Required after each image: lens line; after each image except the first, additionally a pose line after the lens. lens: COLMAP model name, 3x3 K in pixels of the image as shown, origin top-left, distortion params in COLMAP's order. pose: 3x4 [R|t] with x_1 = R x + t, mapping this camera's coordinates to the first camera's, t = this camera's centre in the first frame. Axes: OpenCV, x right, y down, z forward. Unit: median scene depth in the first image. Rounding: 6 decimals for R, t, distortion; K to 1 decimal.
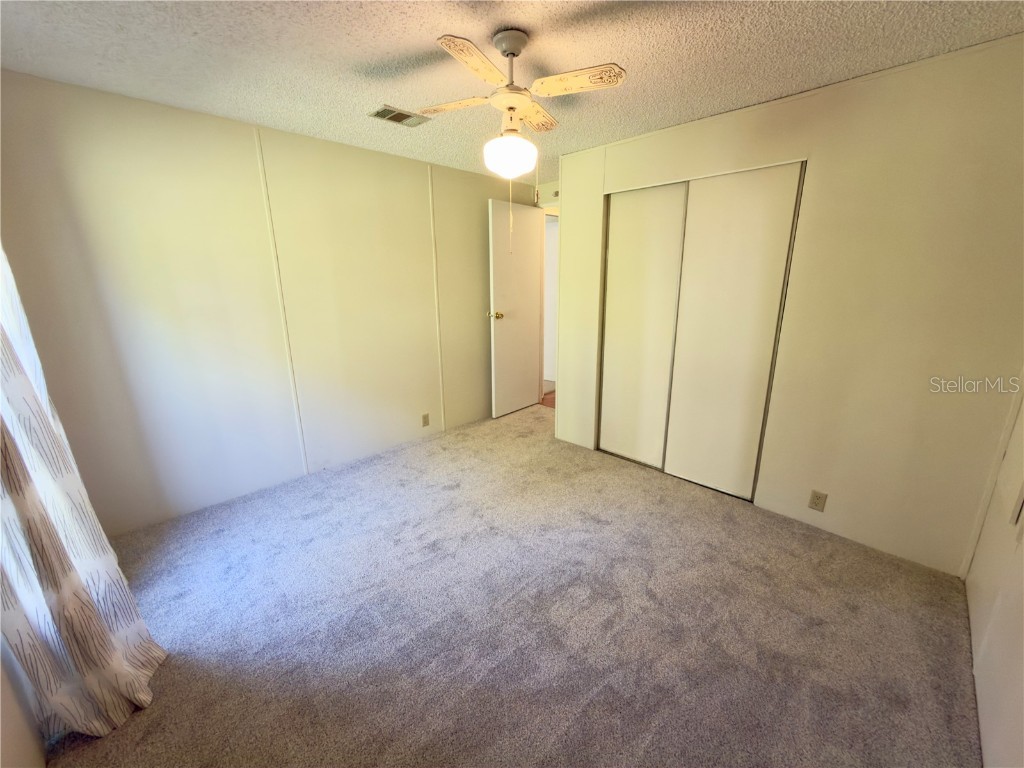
lens RADIAL K [[408.7, 0, 512.6], [0, 408.7, 383.6], [0, 0, 1]] dist [-0.001708, 0.000682]
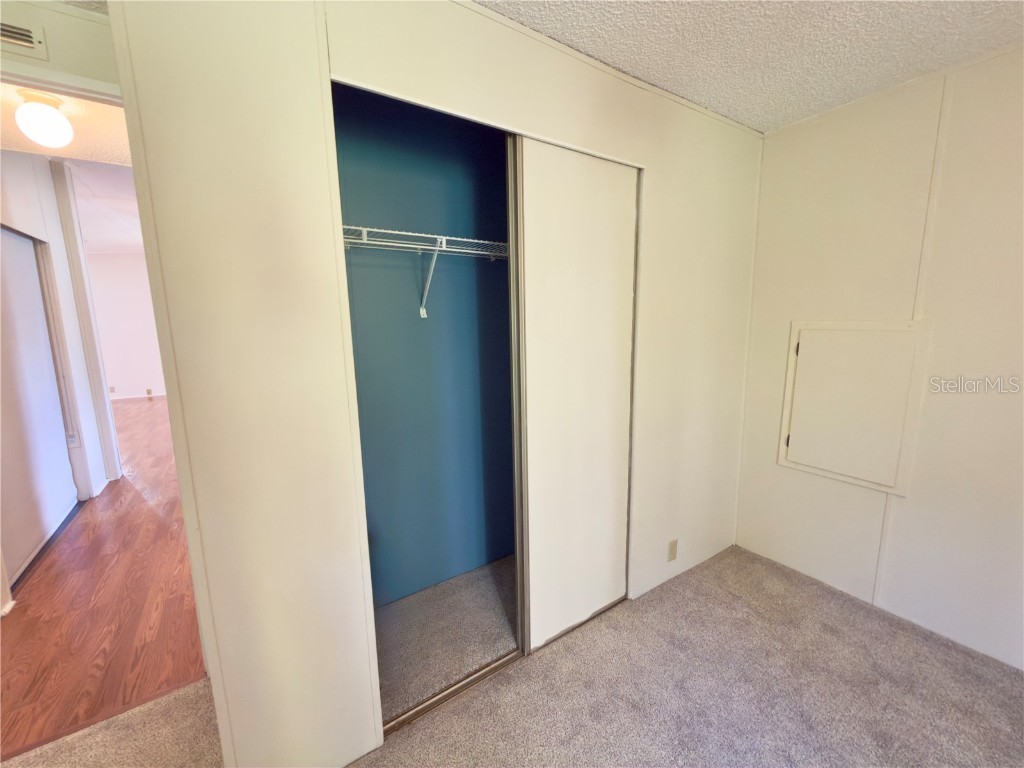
lens RADIAL K [[408.7, 0, 510.3], [0, 408.7, 386.2], [0, 0, 1]] dist [-0.001708, 0.000682]
pose [[0.191759, -0.154529, 0.969200, -0.148801], [0.263518, 0.959371, 0.100824, -0.246304], [-0.945403, 0.236068, 0.224689, 1.021281]]
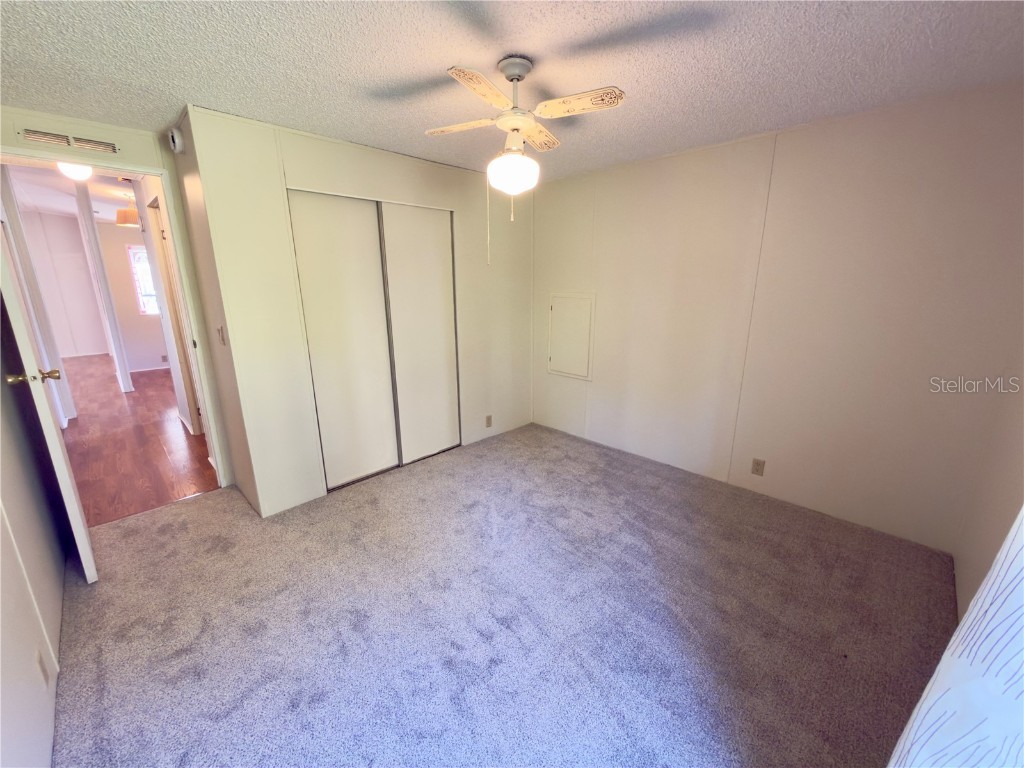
lens RADIAL K [[408.7, 0, 510.9], [0, 408.7, 383.3], [0, 0, 1]] dist [-0.001708, 0.000682]
pose [[-0.004586, -0.237344, 0.971415, -0.798845], [0.259838, 0.937775, 0.230352, -0.207210], [-0.965641, 0.253467, 0.057370, 0.757008]]
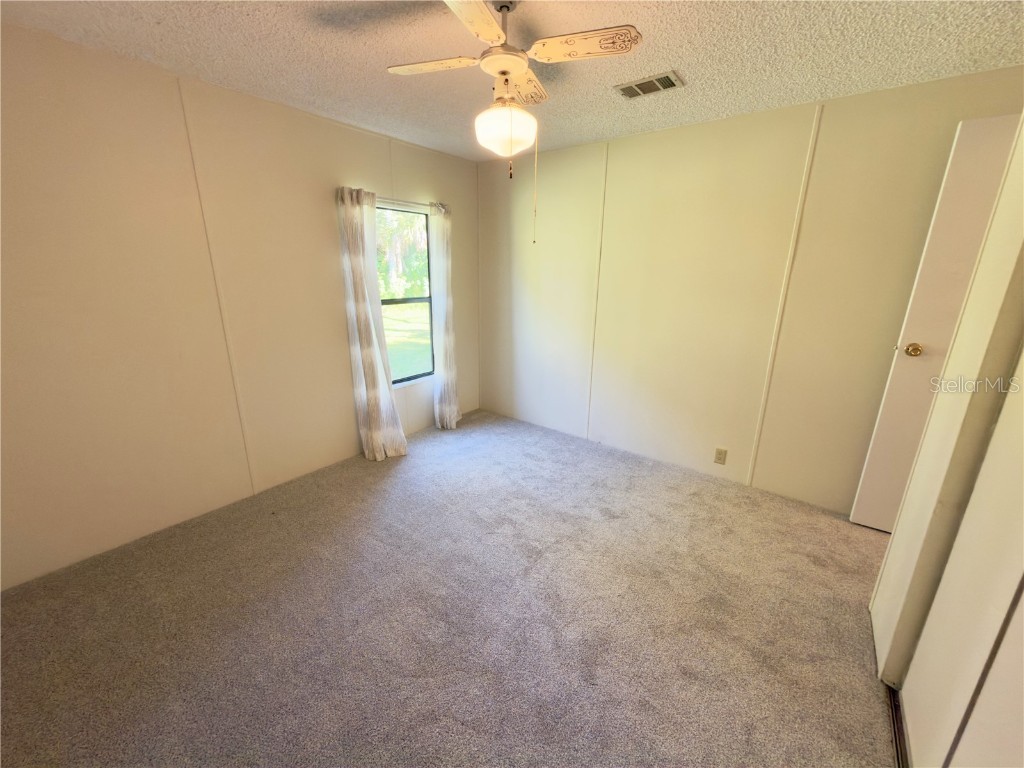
lens RADIAL K [[408.7, 0, 508.2], [0, 408.7, 381.6], [0, 0, 1]] dist [-0.001708, 0.000682]
pose [[0.122988, 0.275944, -0.953273, 0.676529], [-0.267133, 0.934317, 0.235992, -0.183557], [0.955779, 0.225627, 0.188624, 0.671501]]
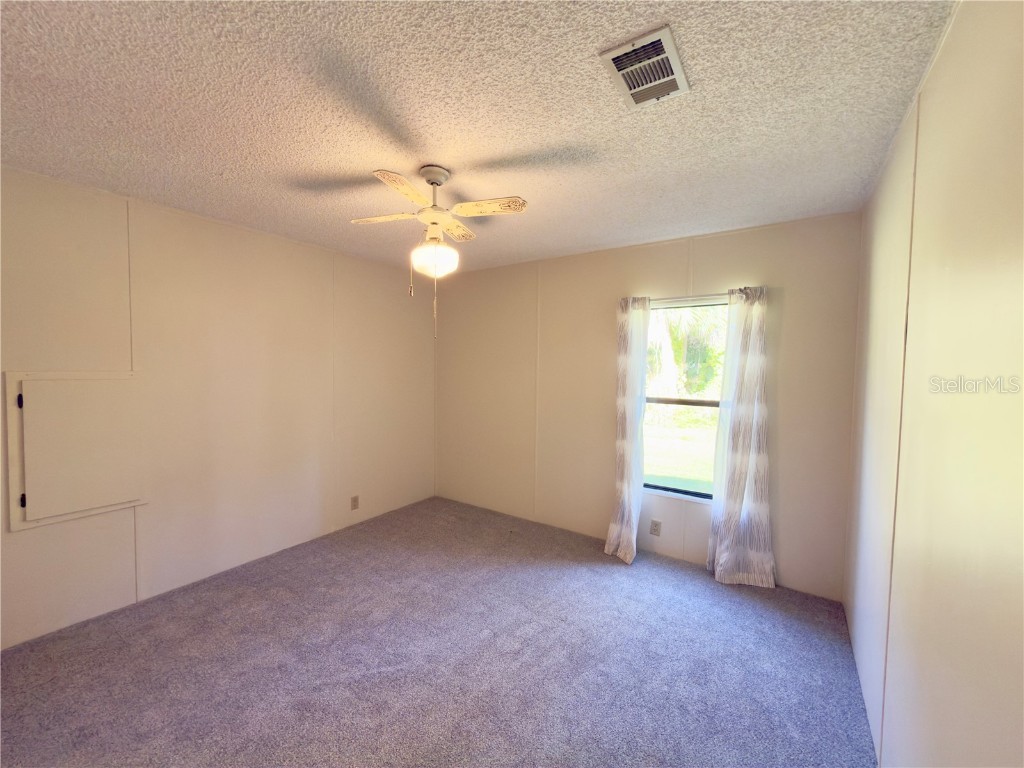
lens RADIAL K [[408.7, 0, 515.8], [0, 408.7, 384.9], [0, 0, 1]] dist [-0.001708, 0.000682]
pose [[-0.981973, 0.003444, -0.188989, -0.004504], [-0.054849, 0.951623, 0.302333, -0.404863], [0.180888, 0.307249, -0.934279, 1.549730]]
